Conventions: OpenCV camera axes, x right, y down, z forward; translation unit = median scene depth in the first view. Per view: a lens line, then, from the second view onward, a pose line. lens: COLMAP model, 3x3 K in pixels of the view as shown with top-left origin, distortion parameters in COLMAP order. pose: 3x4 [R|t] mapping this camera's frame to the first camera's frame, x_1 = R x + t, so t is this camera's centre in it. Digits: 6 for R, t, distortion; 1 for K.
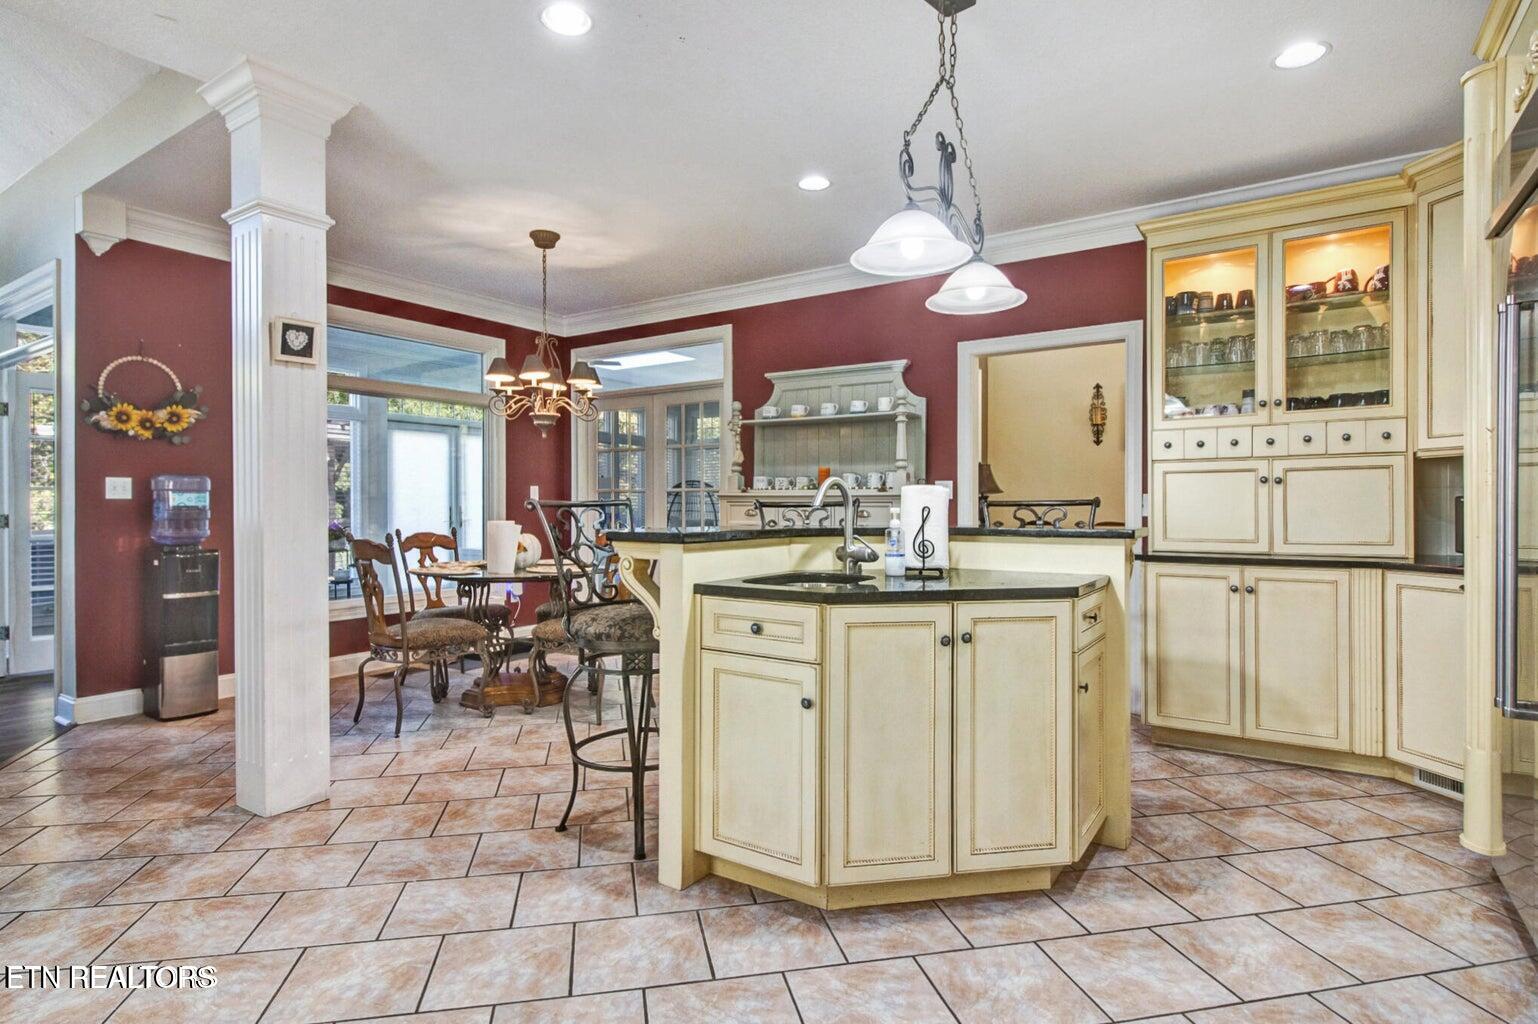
lens RADIAL K [[795.2, 0, 768.5], [0, 795.2, 505.0], [0, 0, 1]] dist [-0.006878, -0.000718]
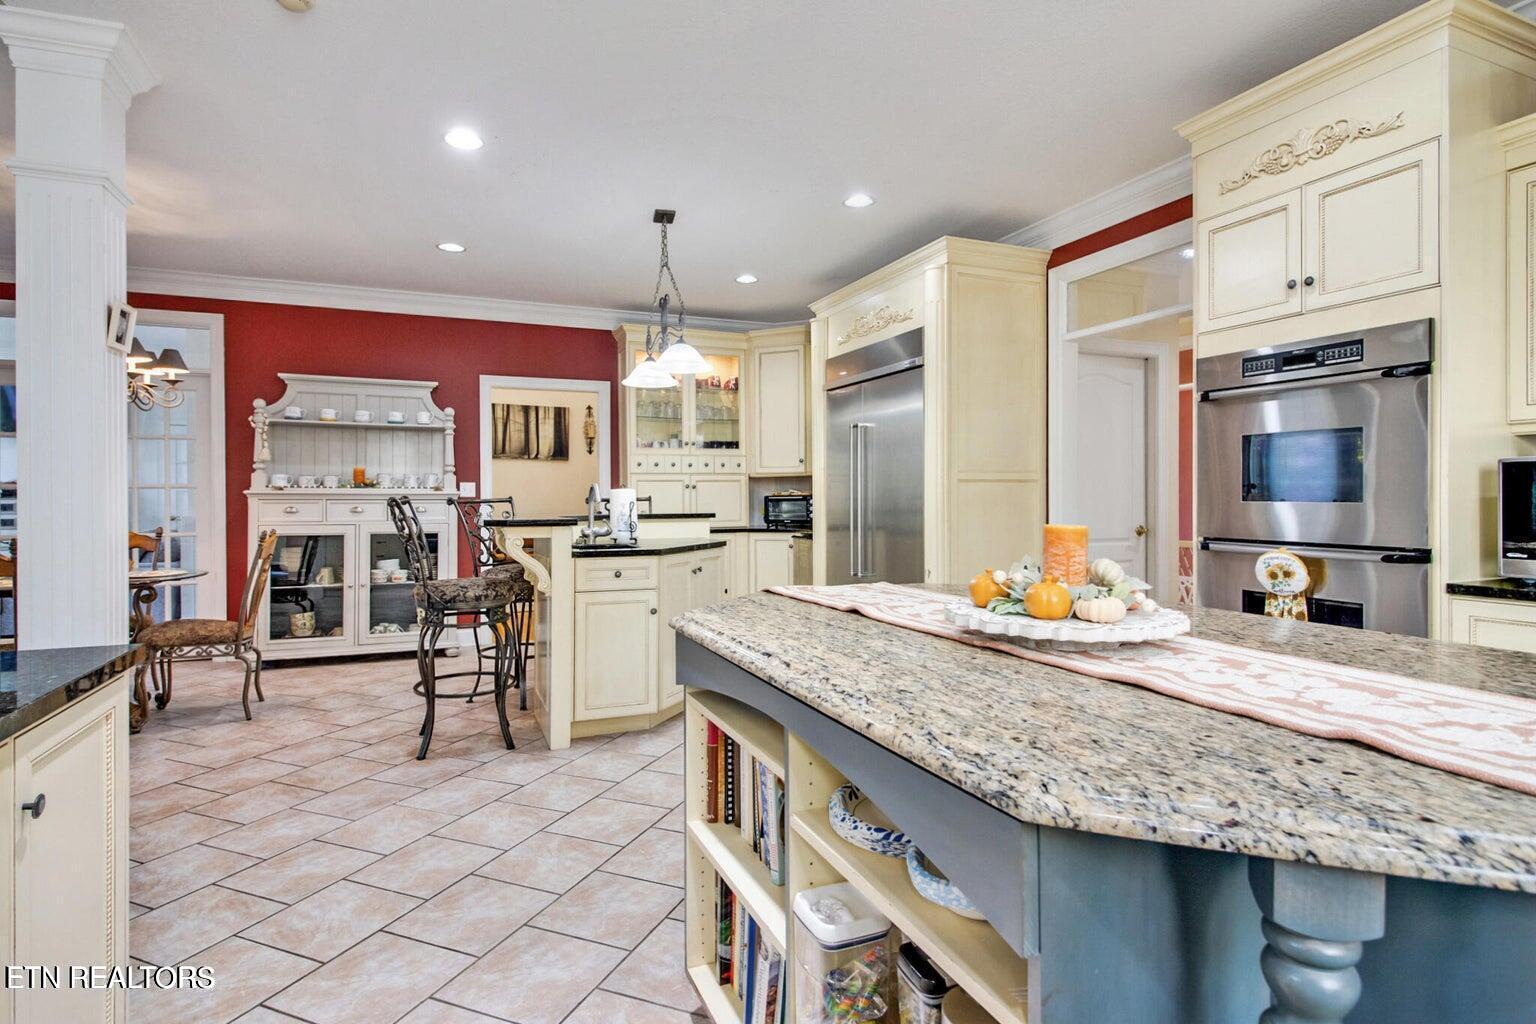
lens RADIAL K [[794.1, 0, 764.6], [0, 794.1, 501.9], [0, 0, 1]] dist [-0.006878, -0.000718]
pose [[0.544113, -0.004574, 0.838999, -0.786653], [0.003343, 0.999989, 0.003284, -0.002222], [-0.839005, 0.001018, 0.544123, -0.114557]]
